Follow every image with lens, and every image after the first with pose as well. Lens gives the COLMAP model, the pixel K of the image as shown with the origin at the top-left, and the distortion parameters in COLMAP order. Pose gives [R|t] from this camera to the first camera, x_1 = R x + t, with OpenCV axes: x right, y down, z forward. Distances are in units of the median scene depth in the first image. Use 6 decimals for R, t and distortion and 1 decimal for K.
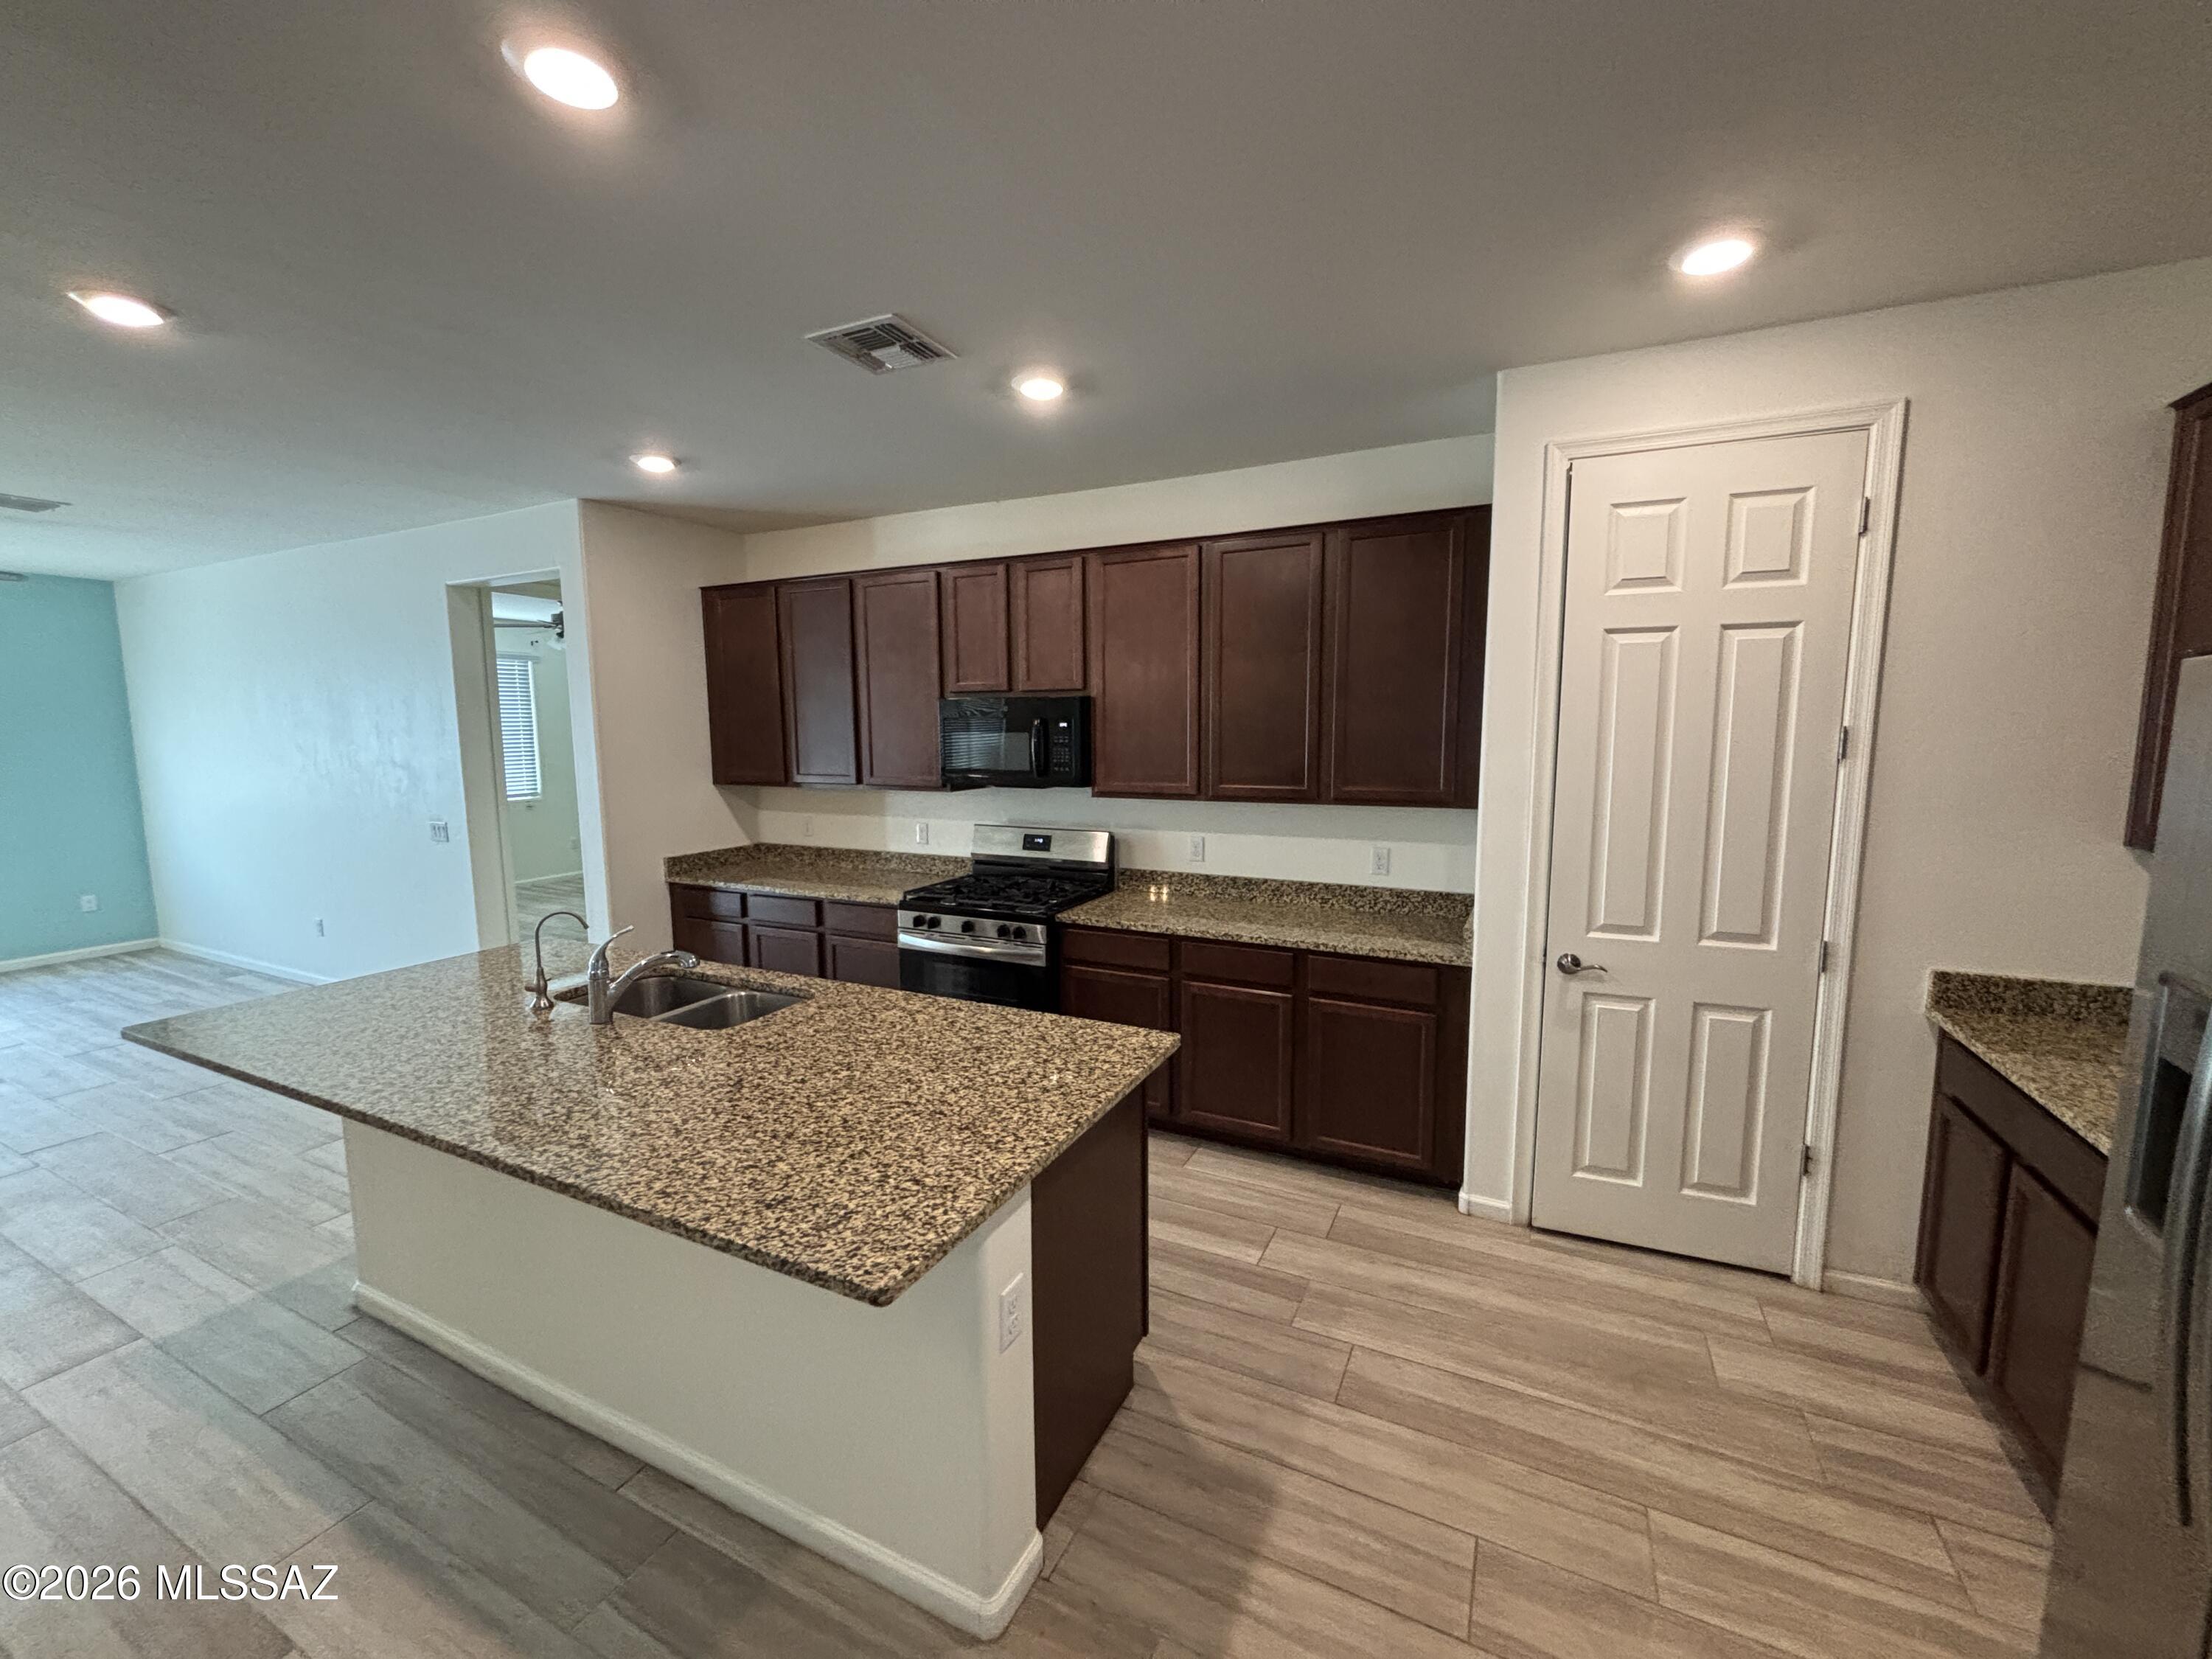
lens RADIAL K [[887.3, 0, 1104.9], [0, 887.3, 829.7], [0, 0, 1]] dist [0.002583, 0.001454]
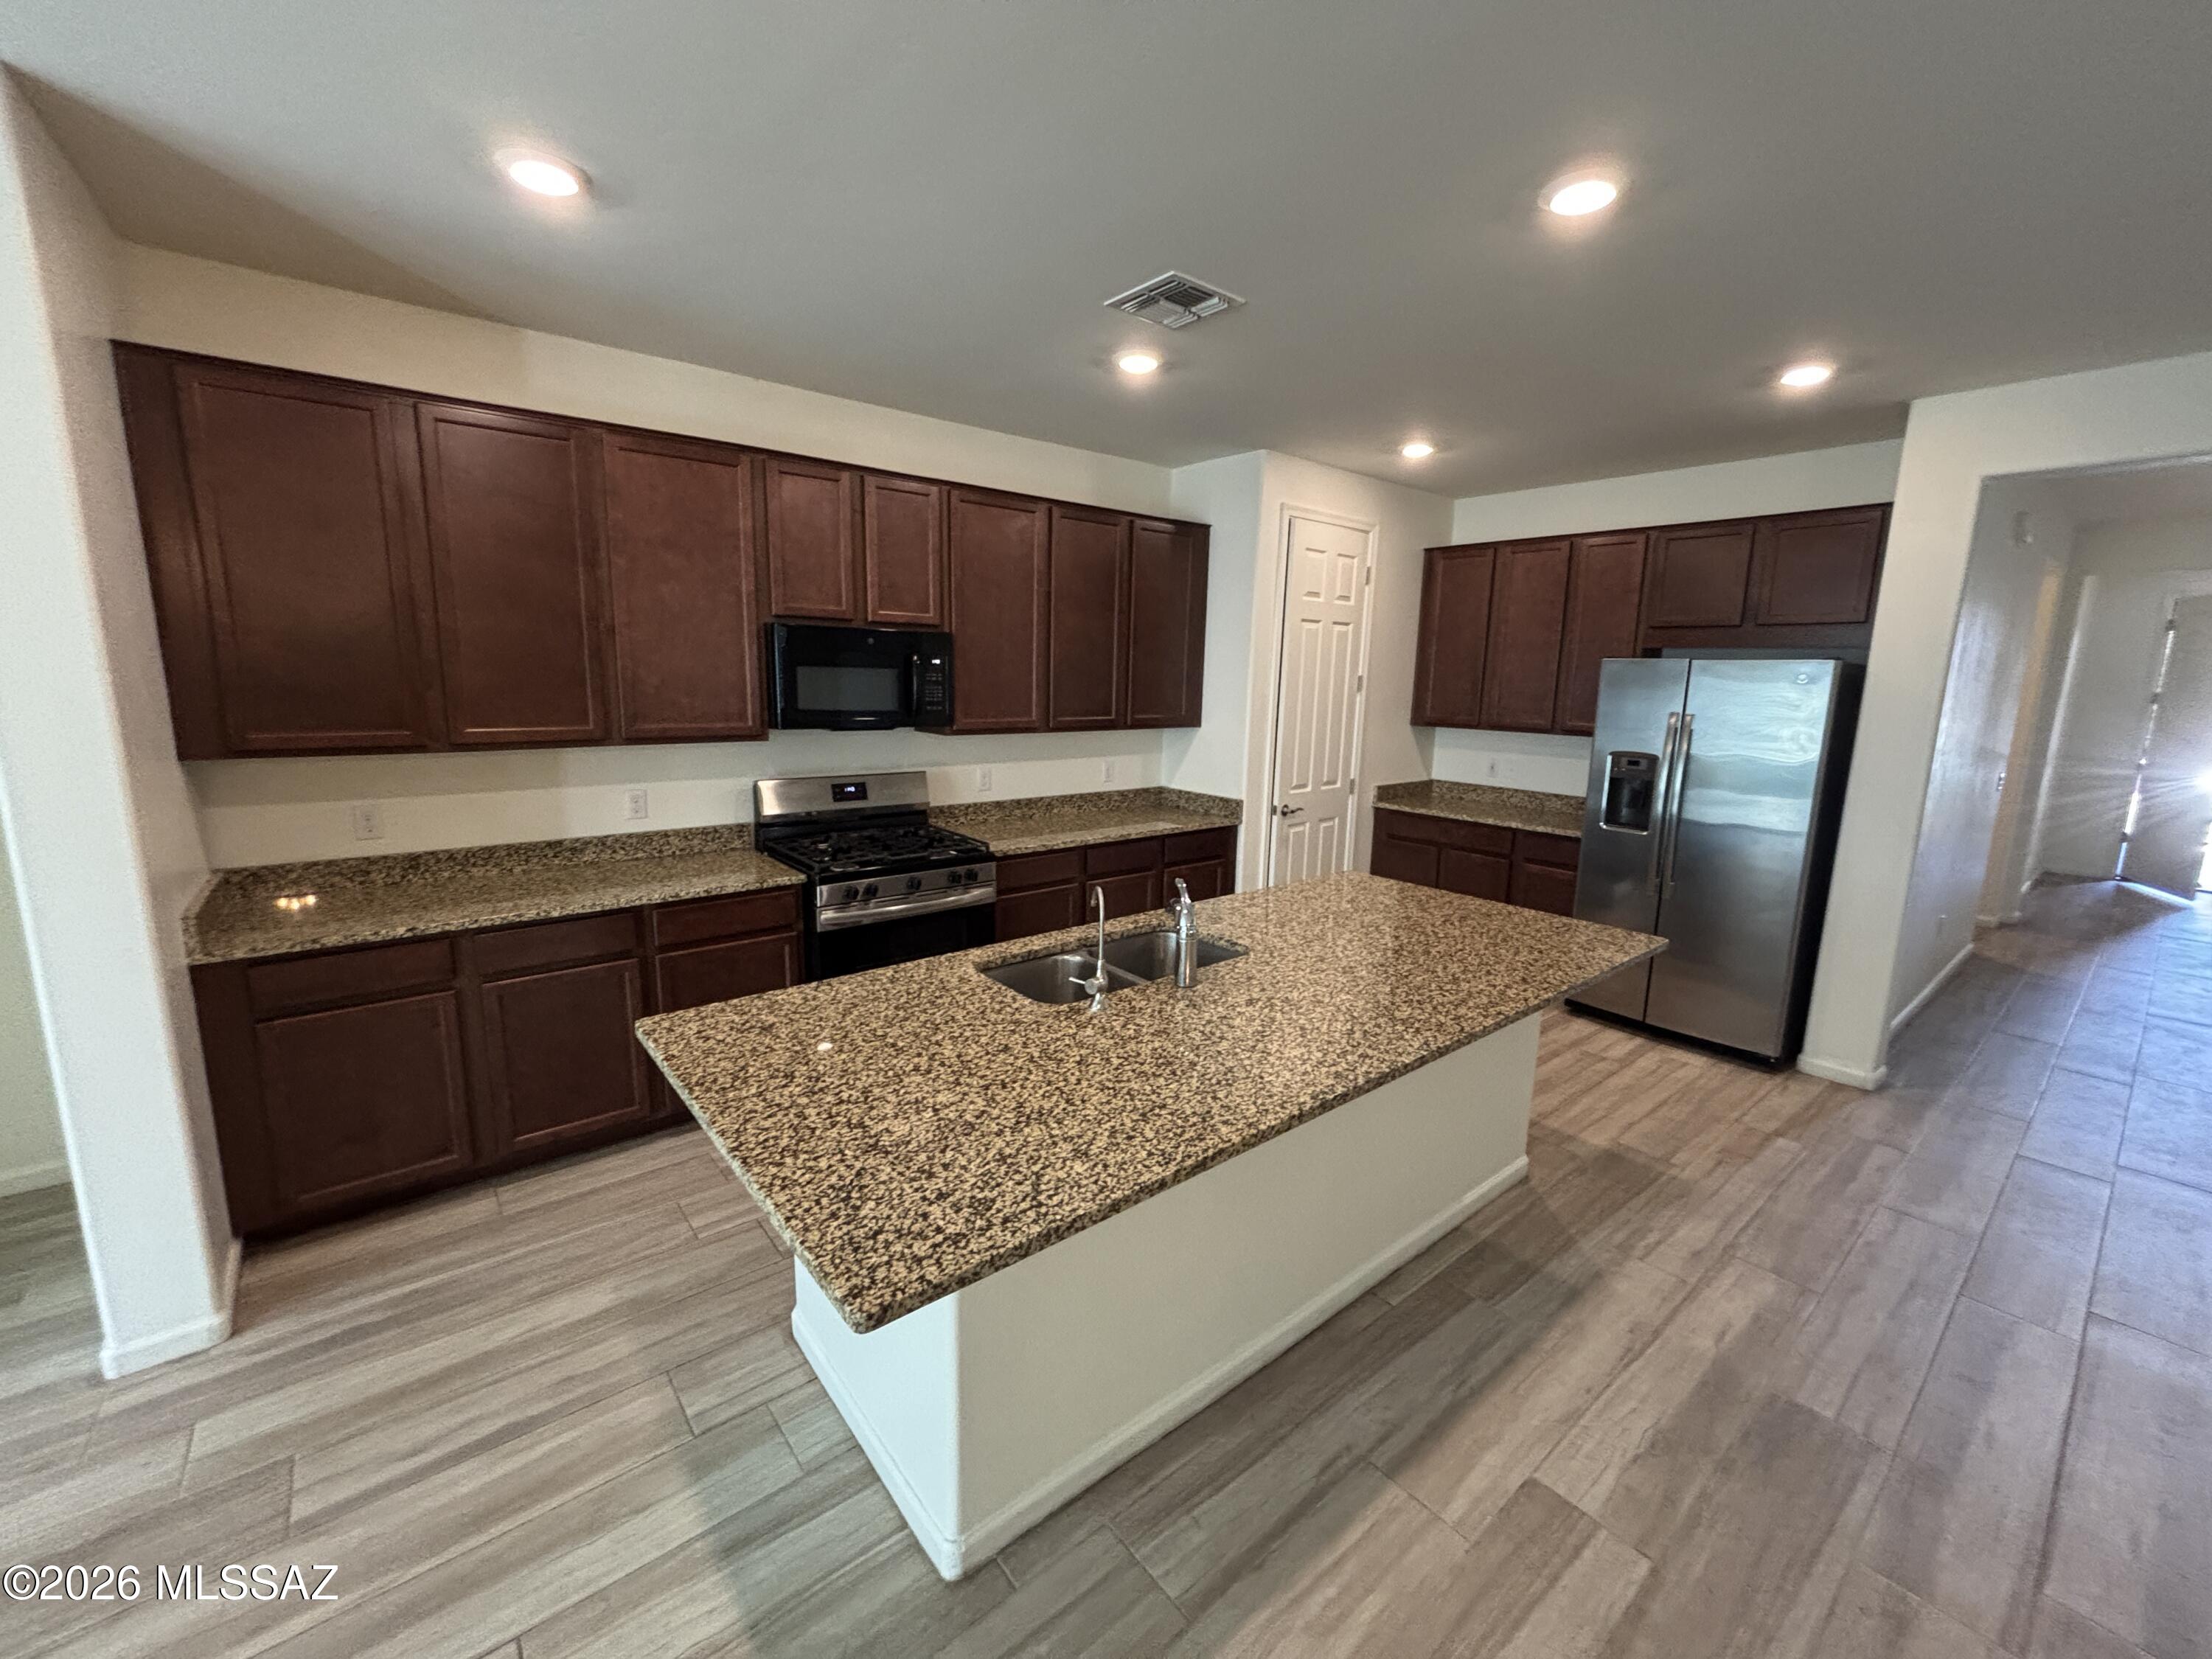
lens RADIAL K [[887.3, 0, 1094.8], [0, 887.3, 835.8], [0, 0, 1]] dist [0.002583, 0.001454]
pose [[0.420492, -0.150006, 0.894810, -1.018762], [0.085743, 0.988394, 0.125401, -0.042969], [-0.903235, 0.023993, 0.428474, 0.500828]]
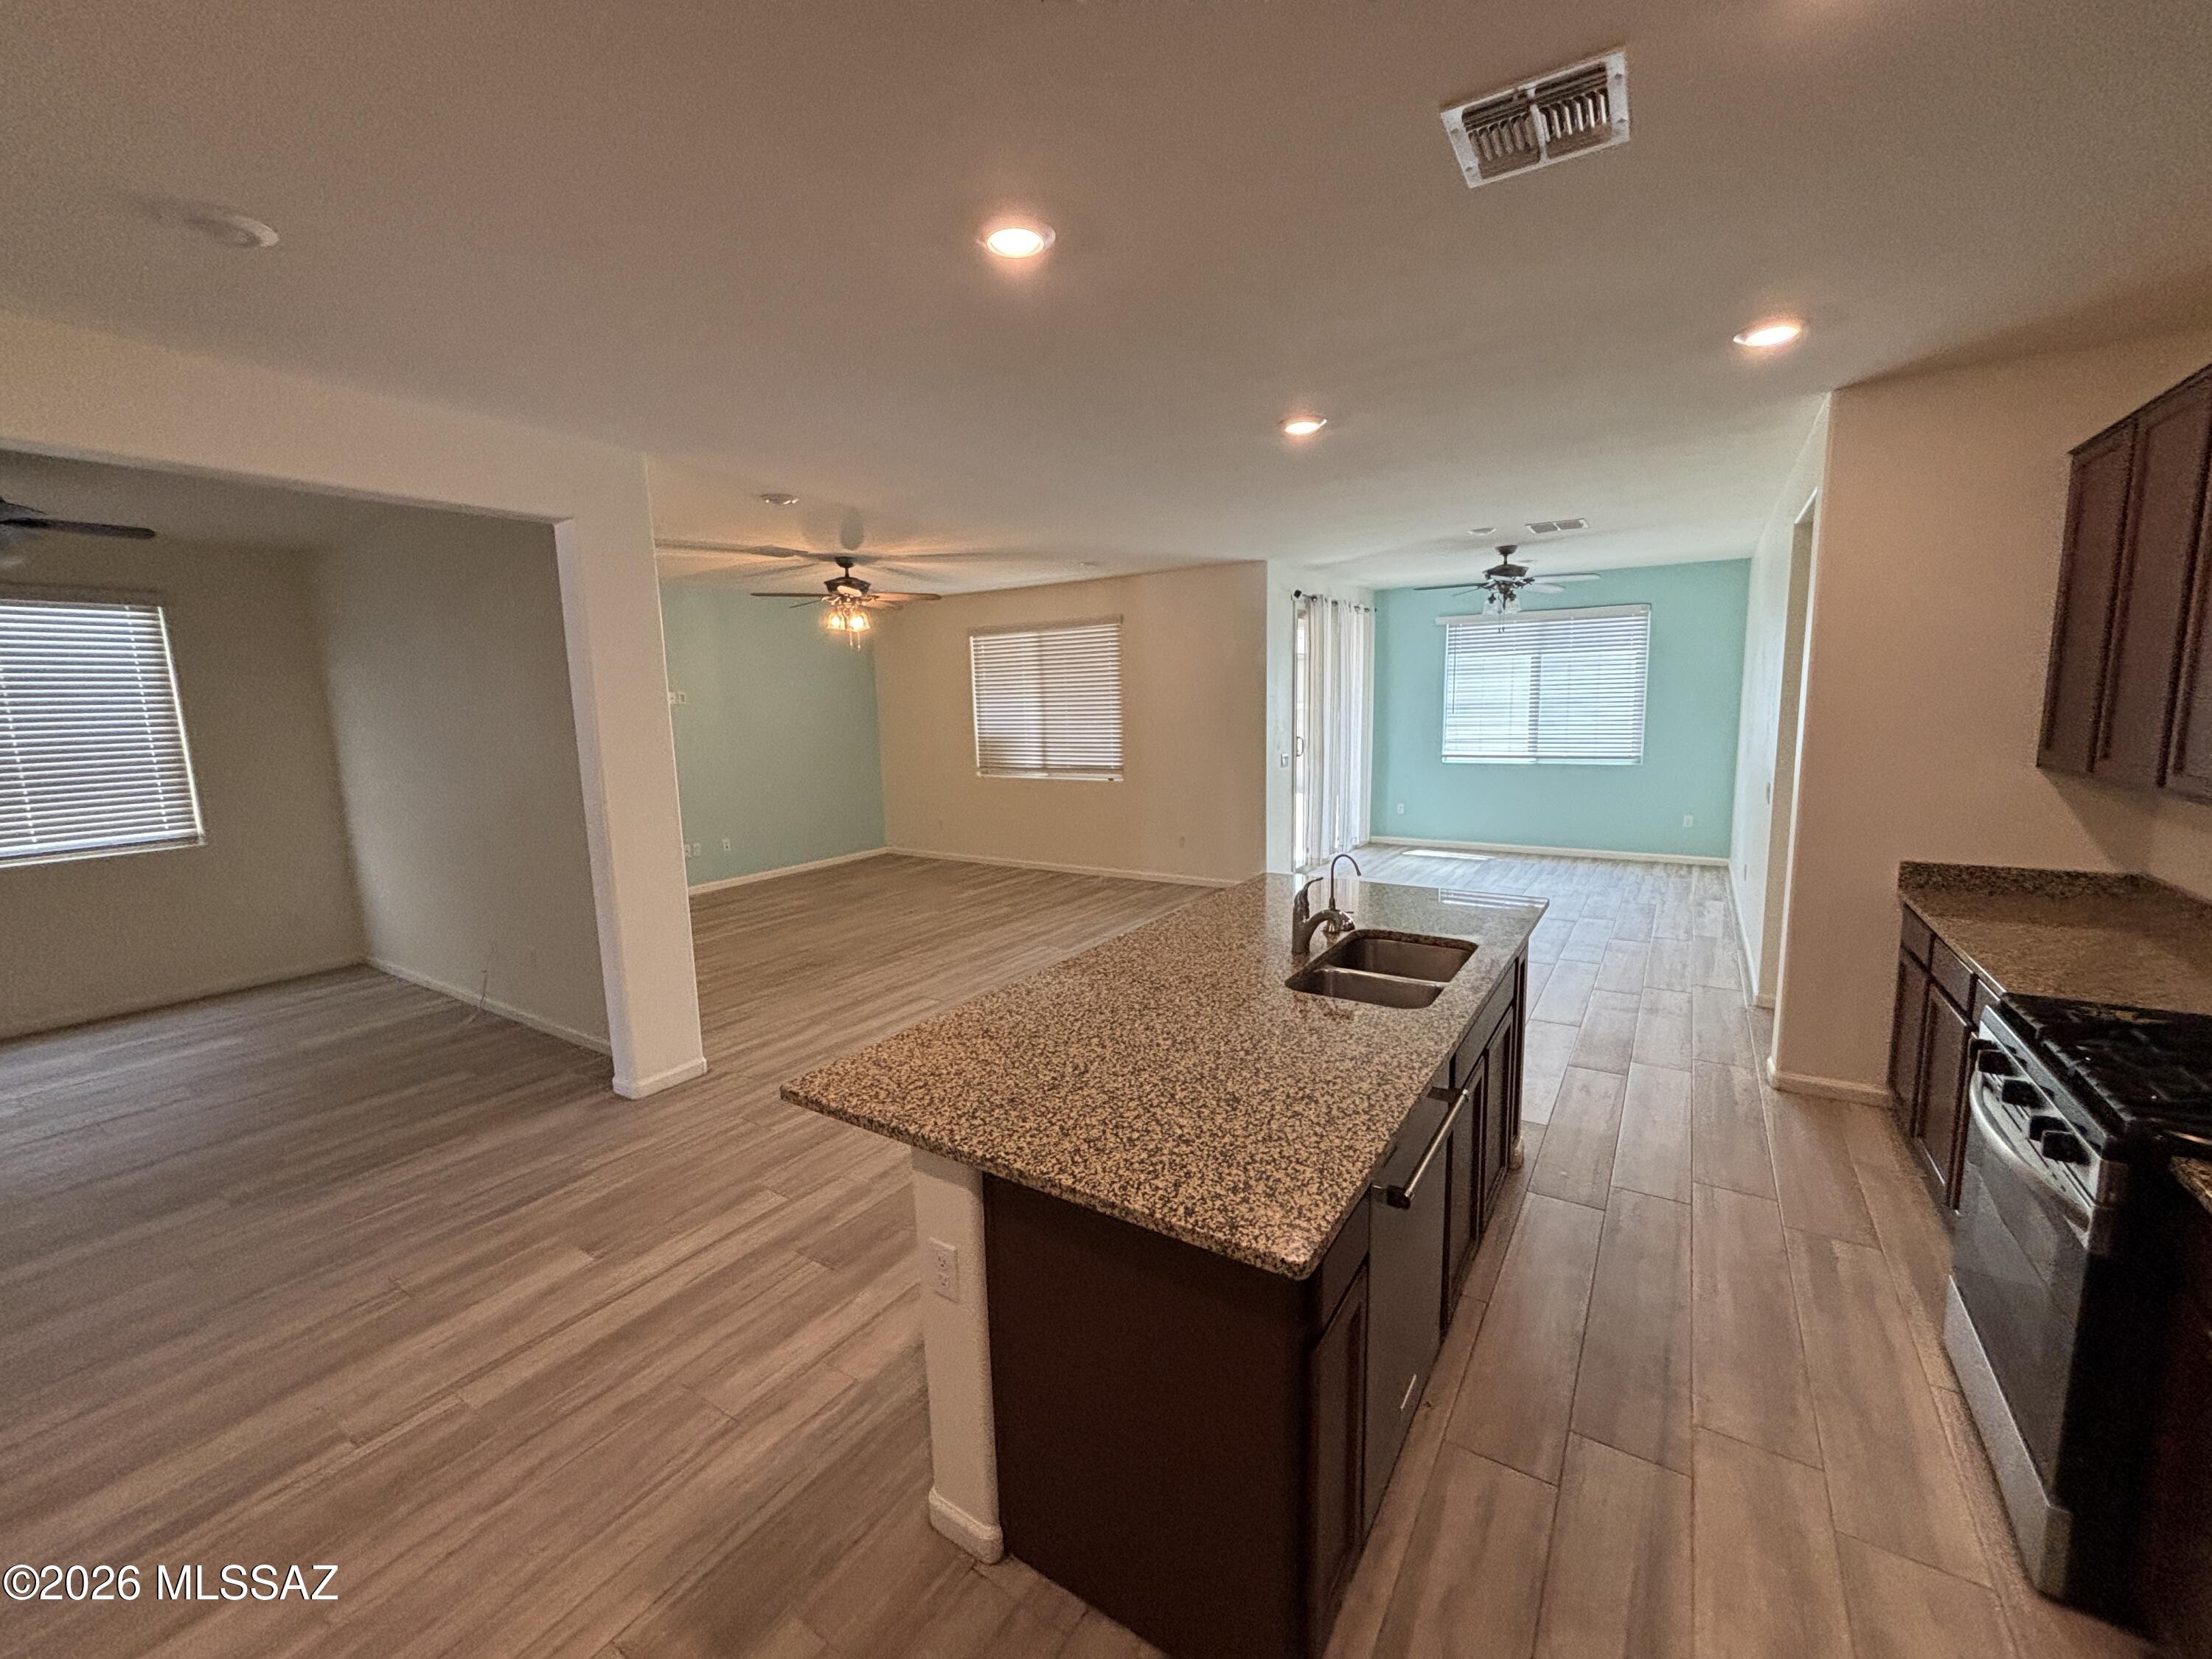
lens RADIAL K [[887.3, 0, 1104.2], [0, 887.3, 823.1], [0, 0, 1]] dist [0.002583, 0.001454]
pose [[-0.119100, 0.147303, -0.981895, 0.406361], [-0.094460, 0.982767, 0.158892, -0.074956], [0.988379, 0.111674, -0.103134, 0.618089]]
